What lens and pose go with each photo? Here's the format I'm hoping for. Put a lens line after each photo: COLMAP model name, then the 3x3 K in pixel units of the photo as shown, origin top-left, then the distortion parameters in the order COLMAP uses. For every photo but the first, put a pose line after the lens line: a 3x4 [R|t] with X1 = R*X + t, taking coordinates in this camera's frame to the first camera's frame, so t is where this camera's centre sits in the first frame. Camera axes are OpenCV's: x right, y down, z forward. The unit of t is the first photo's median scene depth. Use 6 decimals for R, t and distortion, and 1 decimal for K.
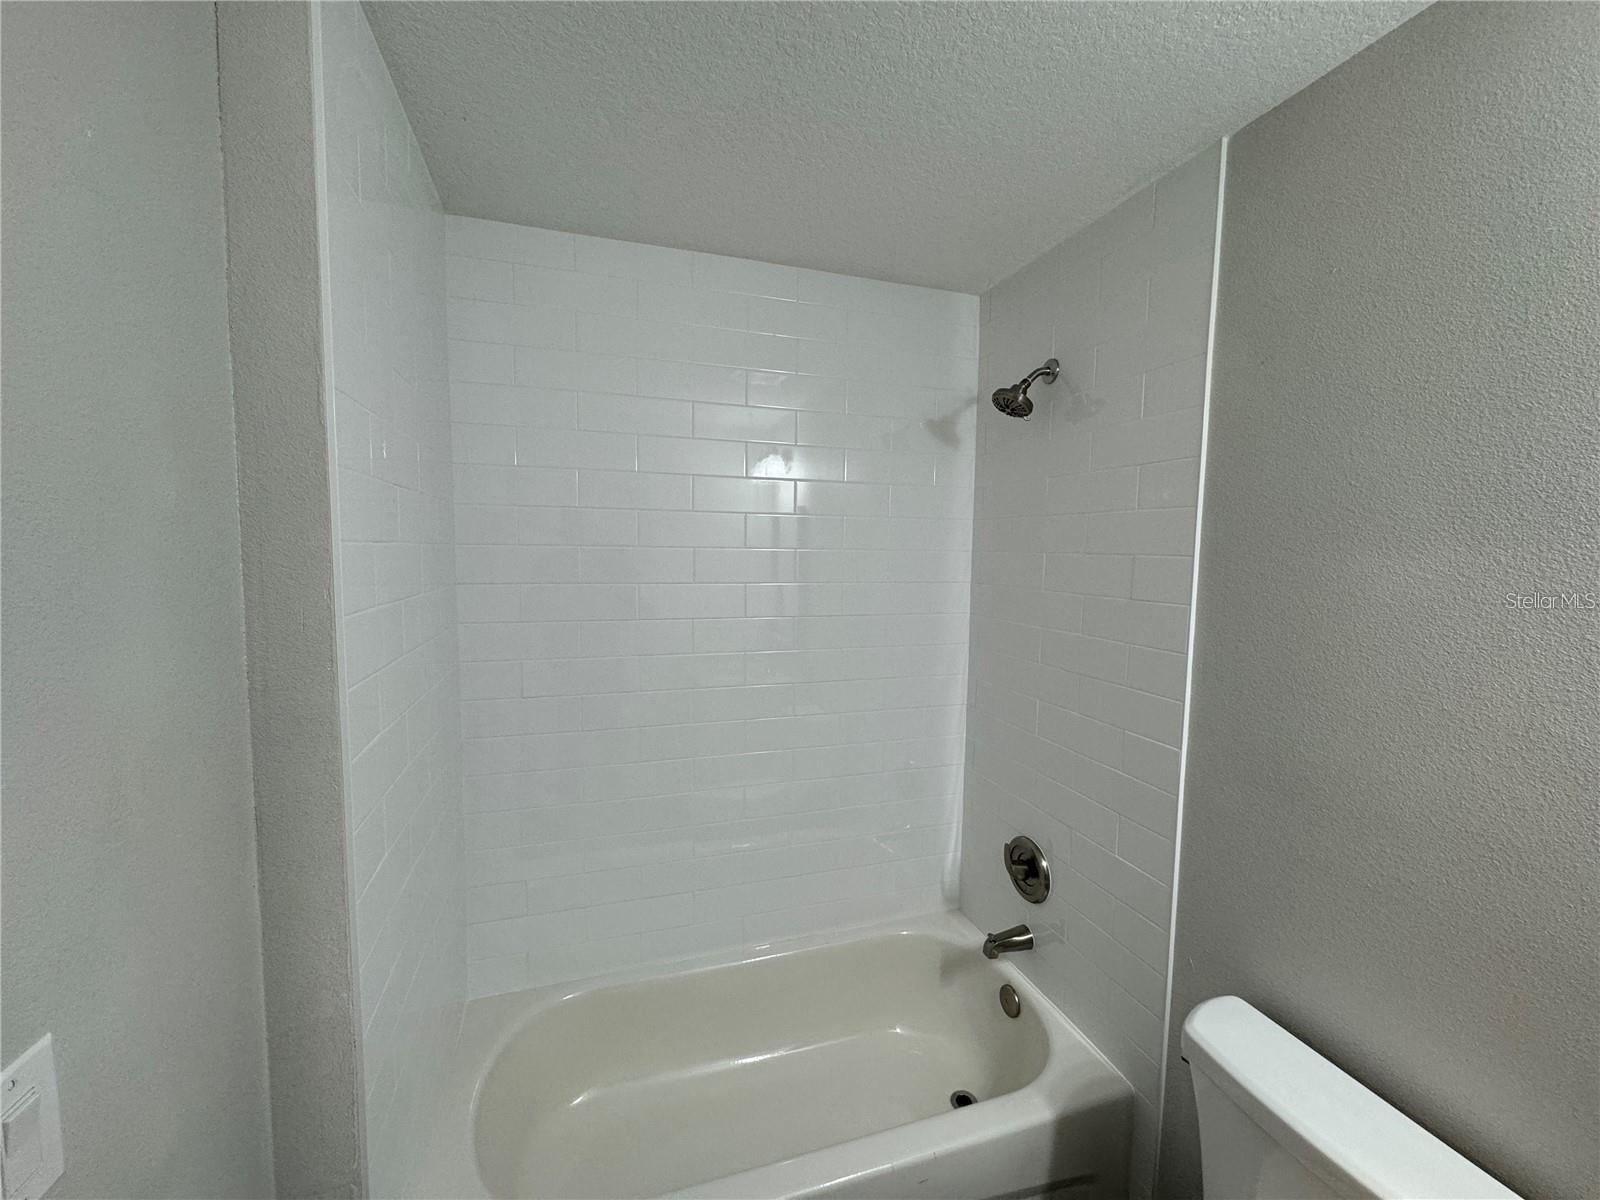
lens RADIAL K [[638.8, 0, 800.0], [0, 638.8, 600.0], [0, 0, 1]] dist [-0.001276, -0.000057]
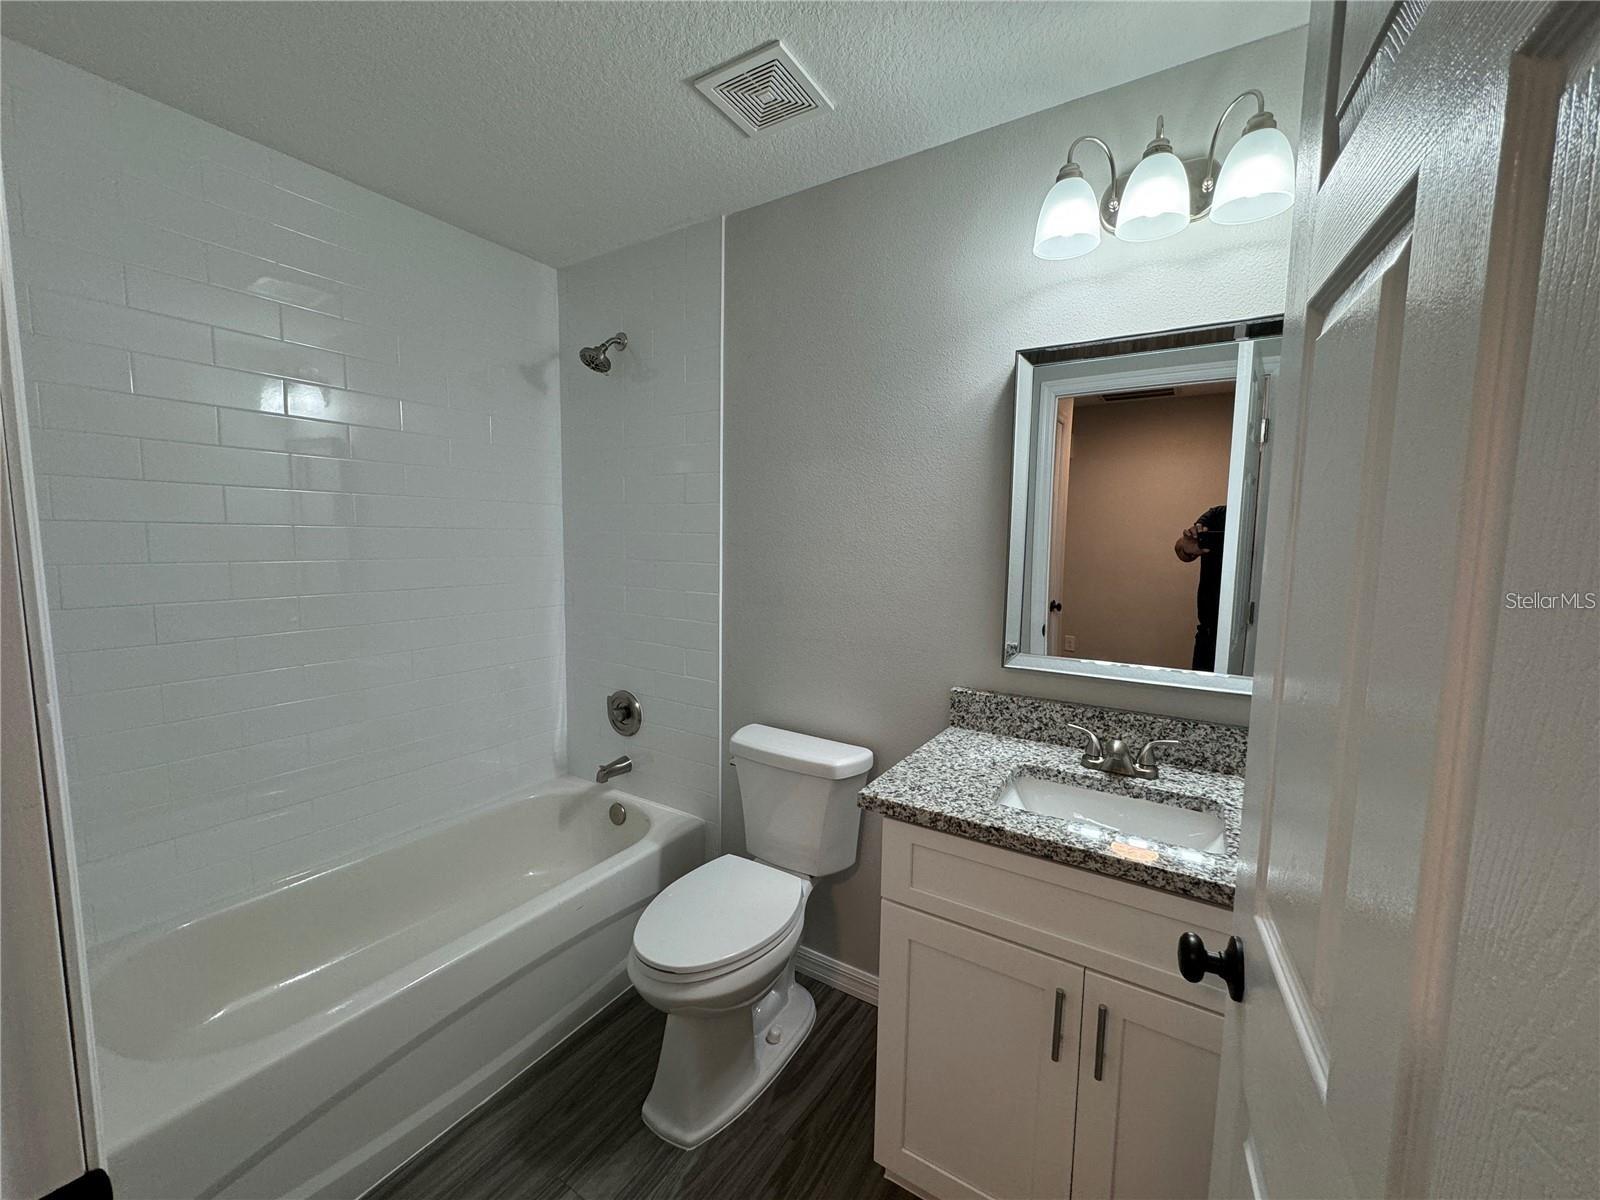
lens RADIAL K [[638.8, 0, 800.0], [0, 638.8, 600.0], [0, 0, 1]] dist [-0.001276, -0.000057]
pose [[0.767981, -0.063527, 0.637314, -0.203711], [0.046978, 0.997976, 0.042869, 0.142009], [-0.638747, -0.002983, 0.769411, -0.274199]]
